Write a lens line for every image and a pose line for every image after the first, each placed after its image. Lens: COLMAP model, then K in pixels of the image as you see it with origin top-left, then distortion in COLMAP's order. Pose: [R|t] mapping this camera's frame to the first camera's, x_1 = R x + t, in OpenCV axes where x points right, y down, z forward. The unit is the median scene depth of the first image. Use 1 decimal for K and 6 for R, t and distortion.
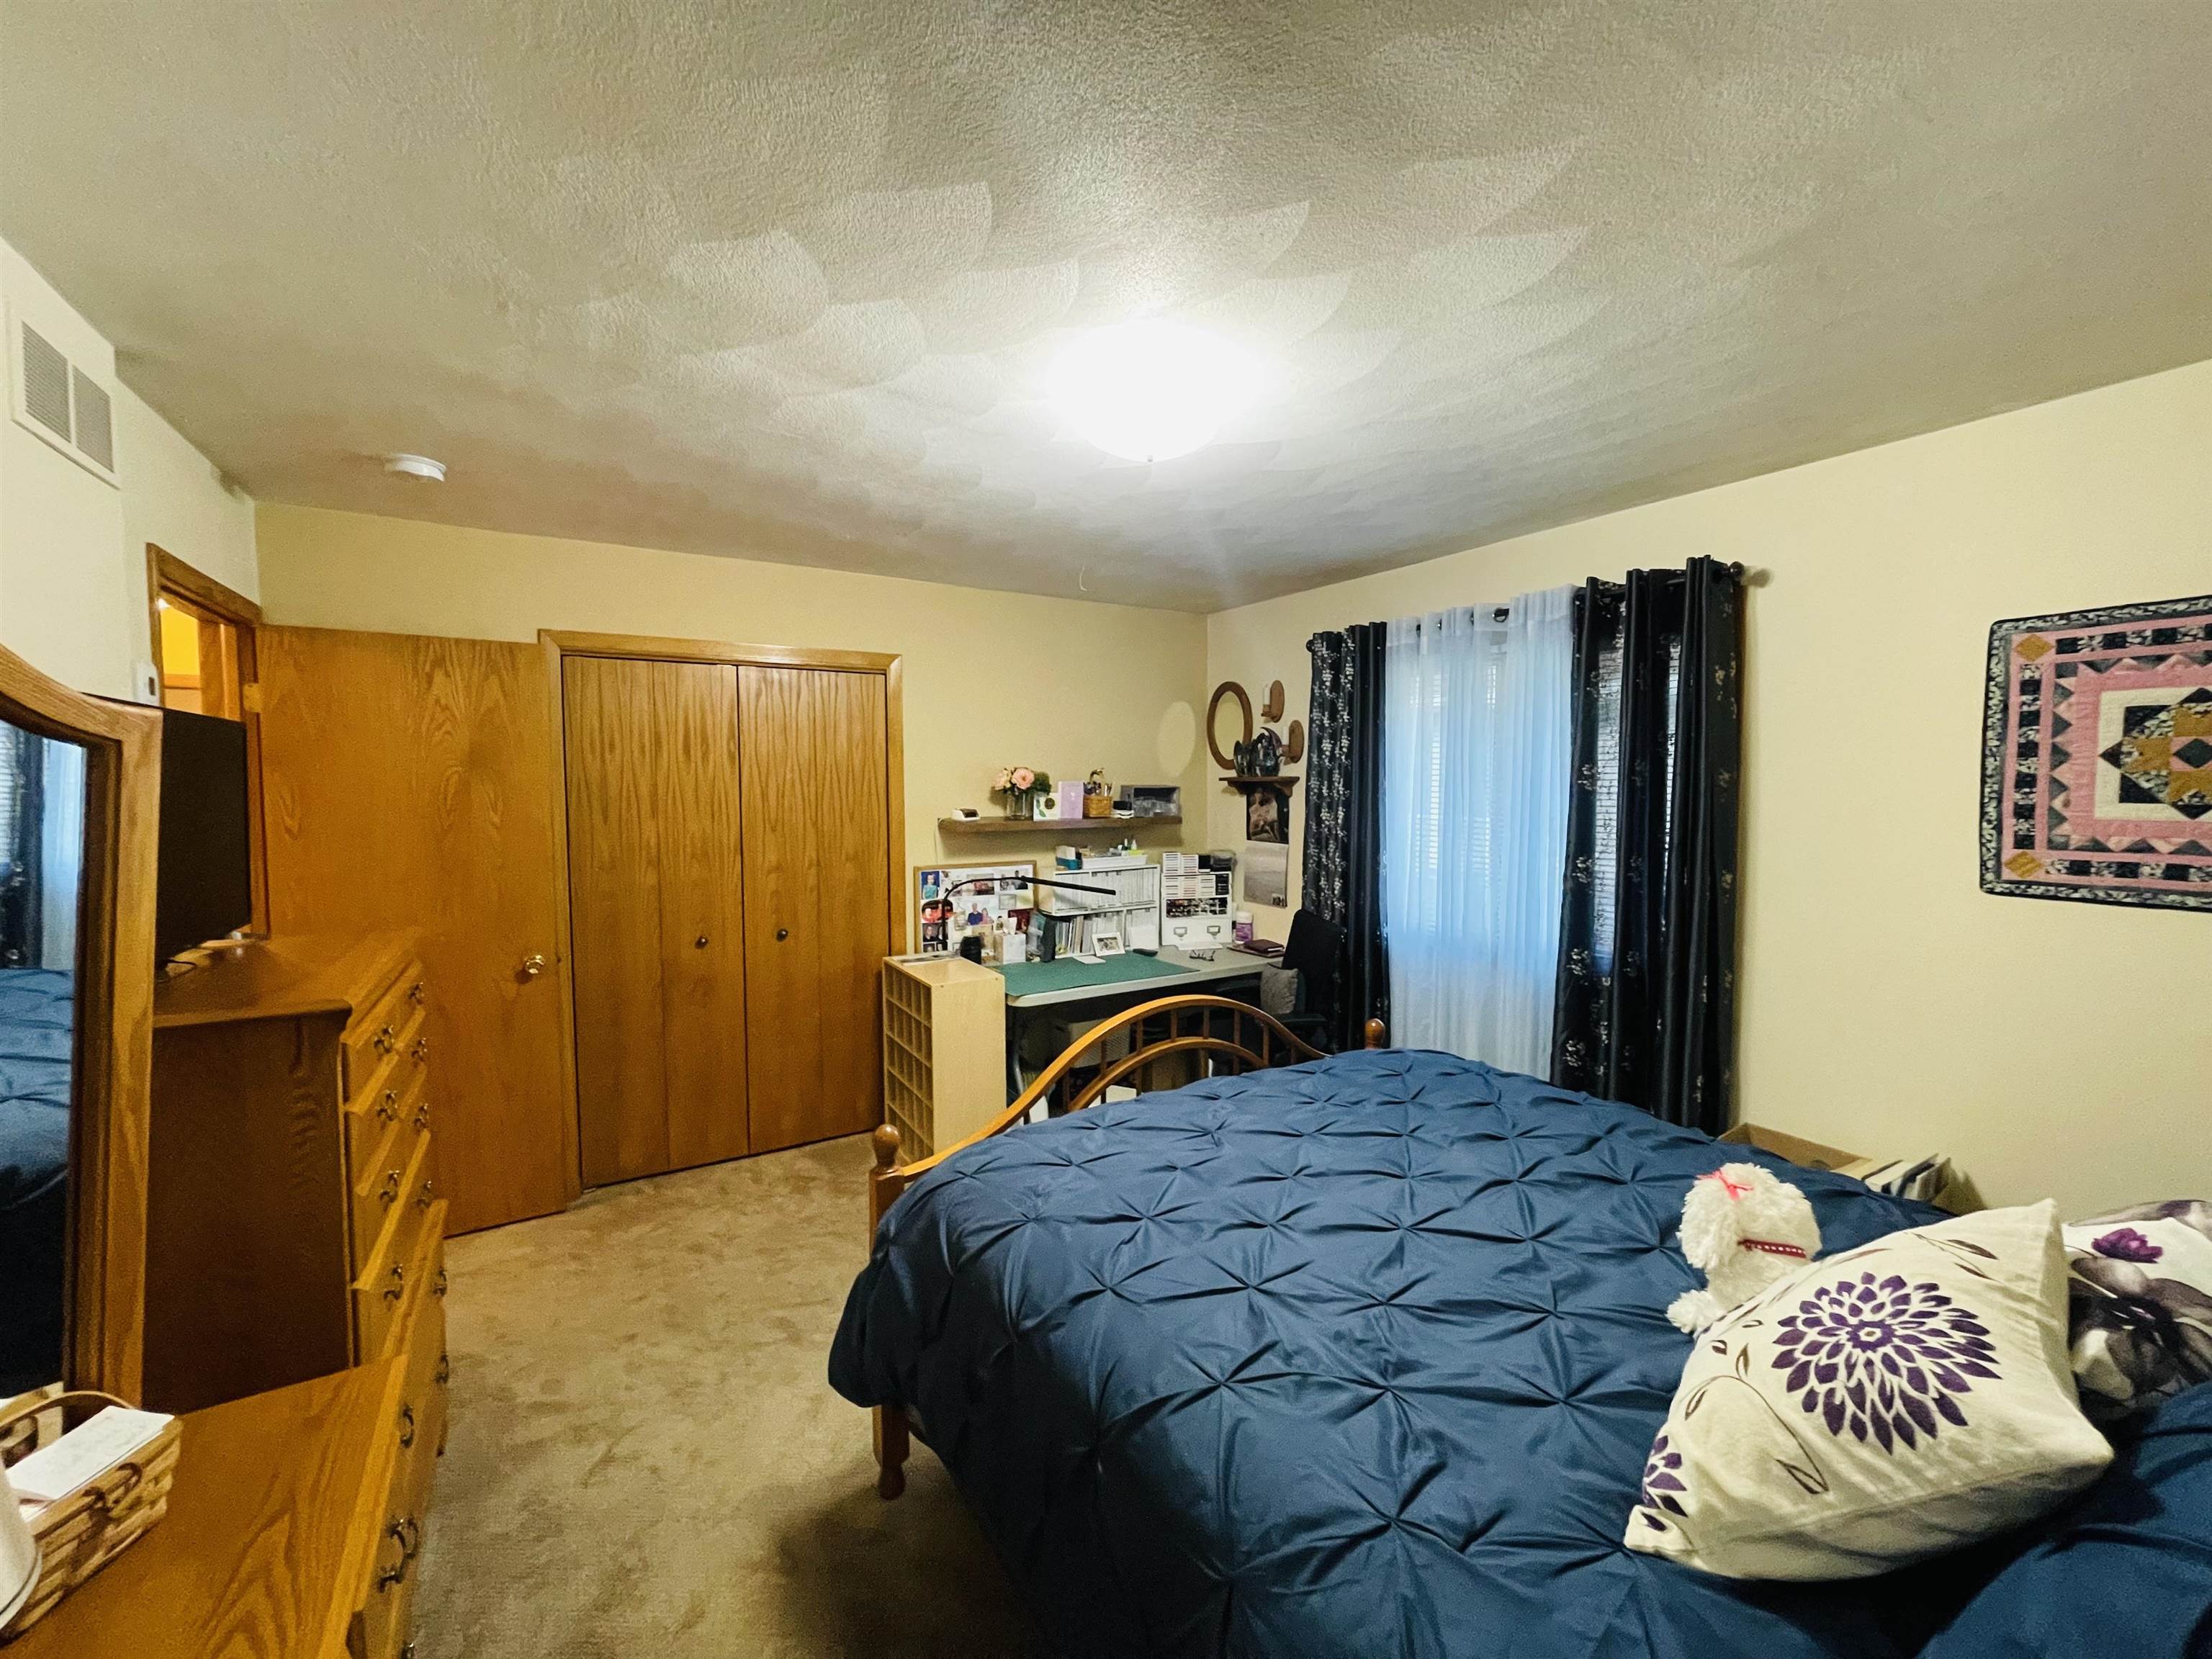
lens RADIAL K [[894.3, 0, 1102.9], [0, 894.3, 826.7], [0, 0, 1]] dist [0.002600, 0.002586]
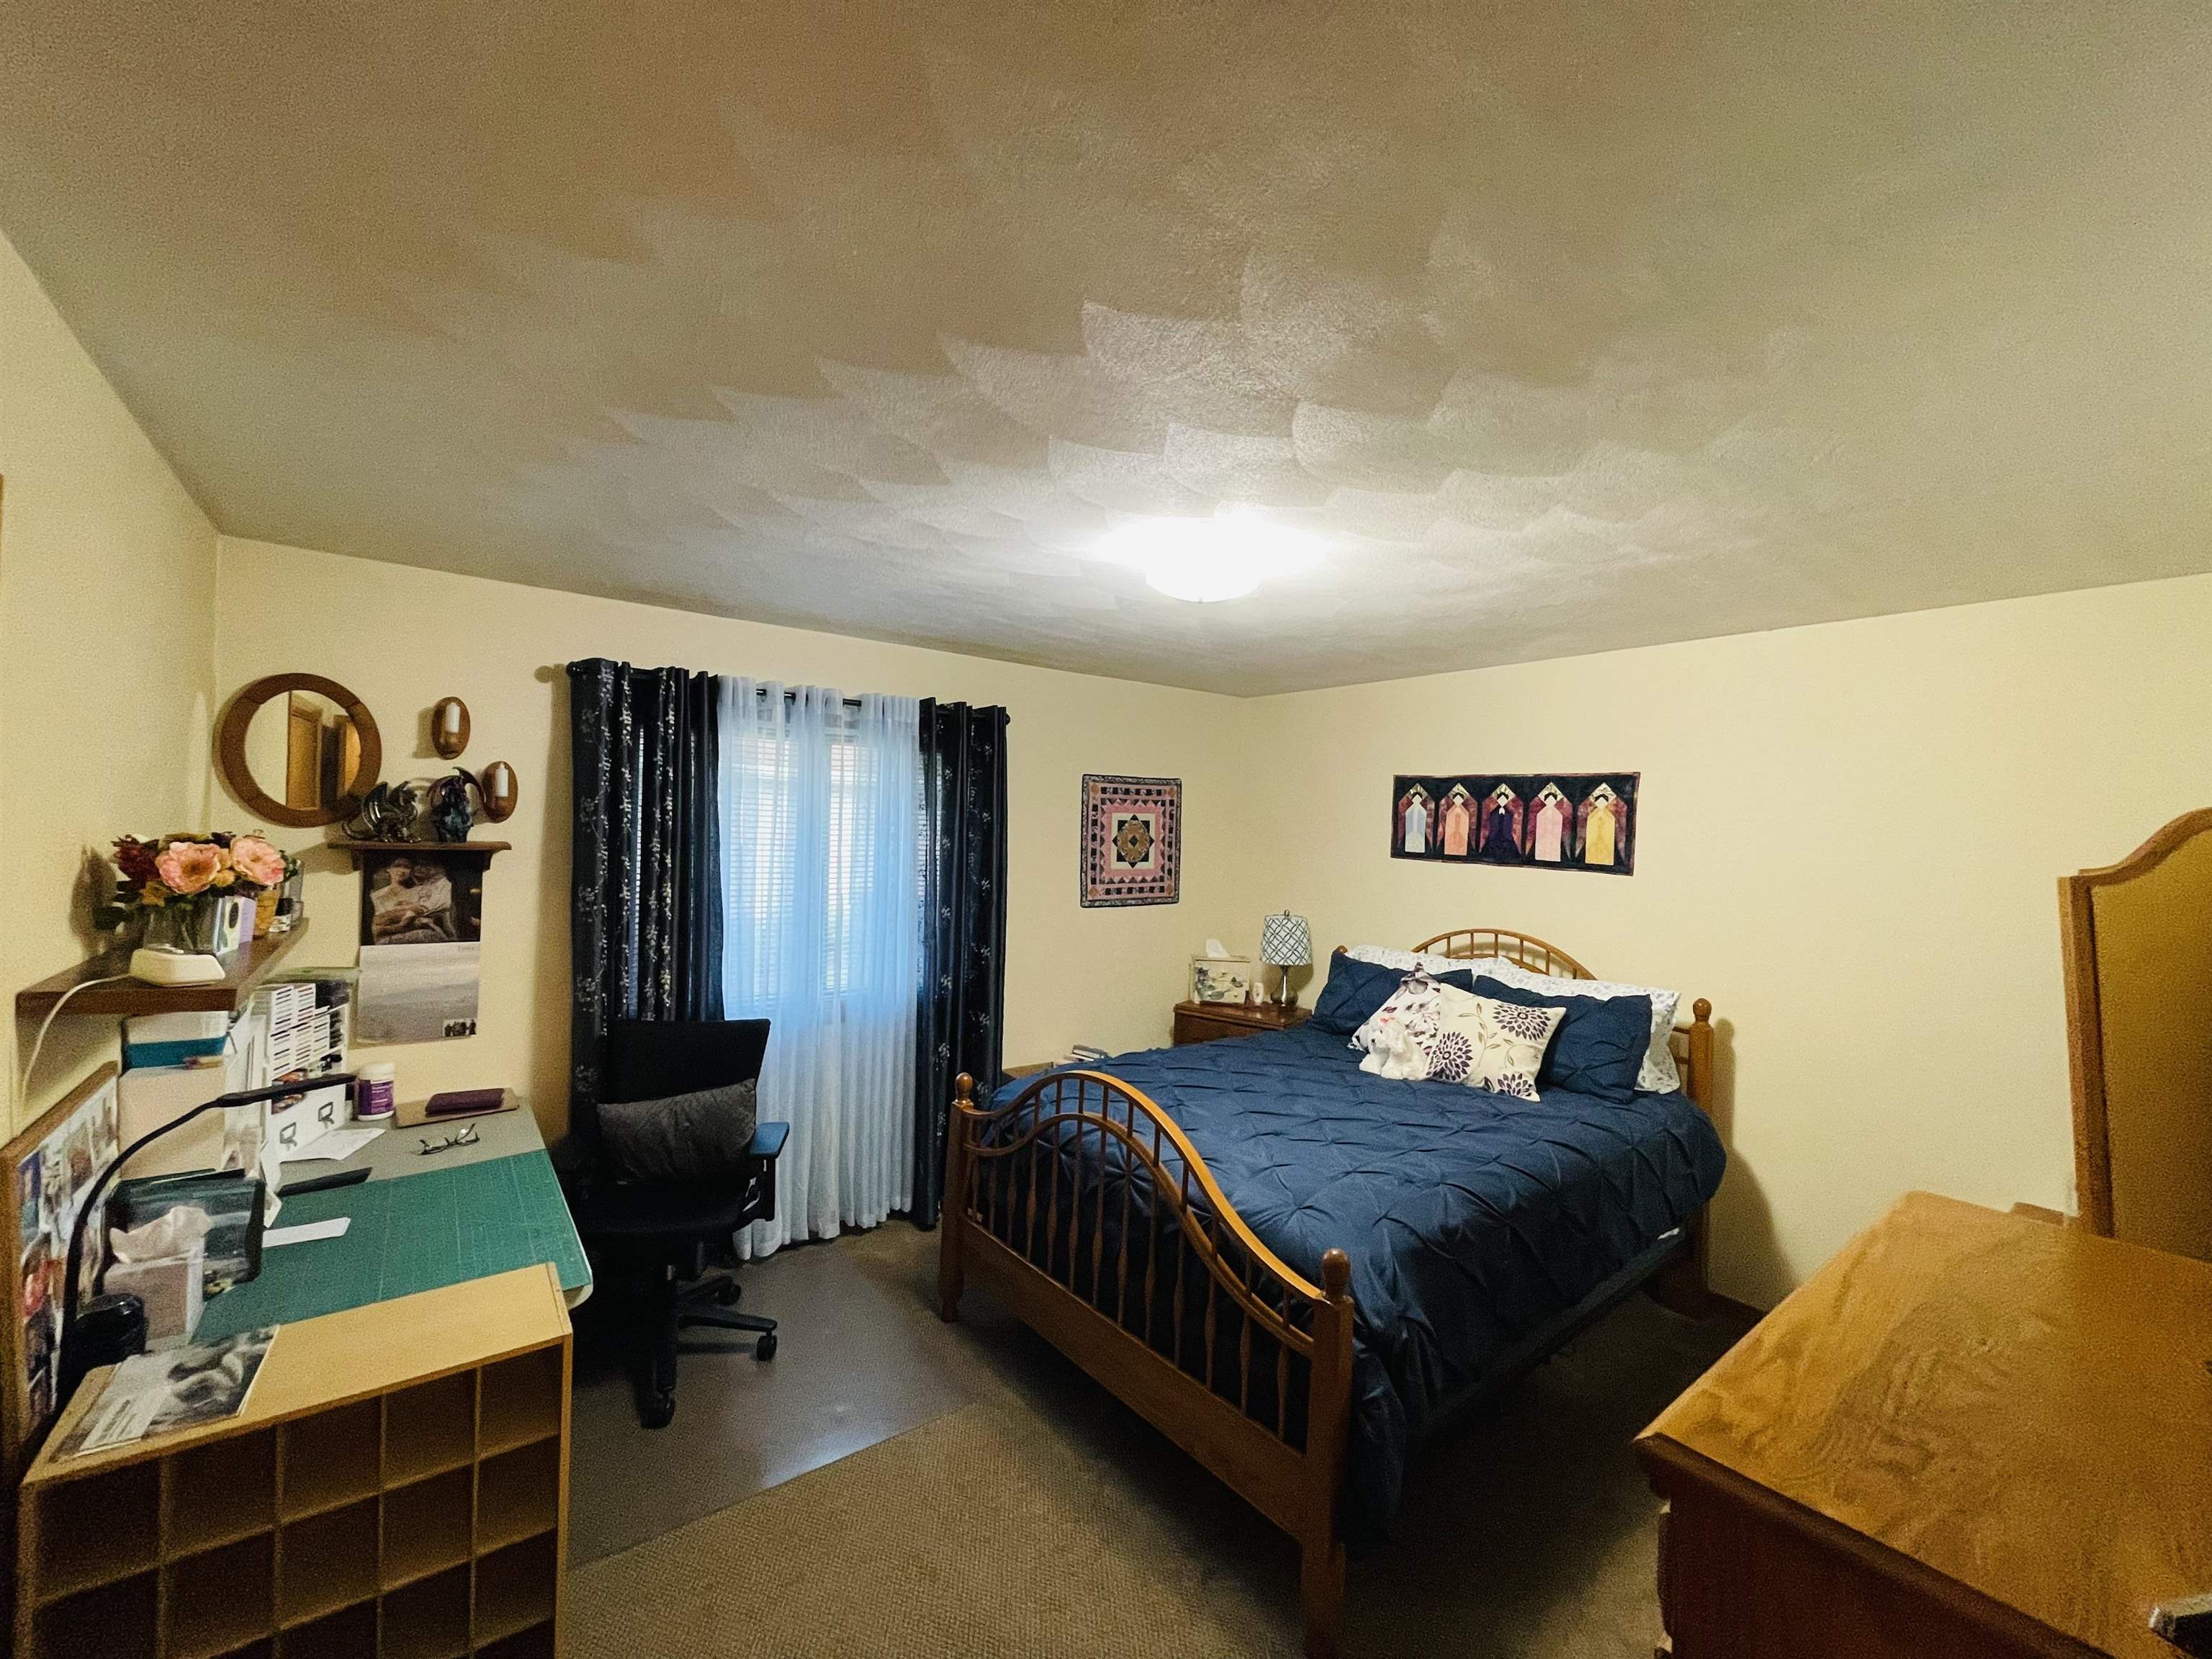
lens RADIAL K [[894.3, 0, 1101.1], [0, 894.3, 835.0], [0, 0, 1]] dist [0.002600, 0.002586]
pose [[-0.110647, -0.011537, 0.993793, -1.043719], [0.023660, 0.999619, 0.014239, -0.119122], [-0.993578, 0.025088, -0.110332, 1.199716]]
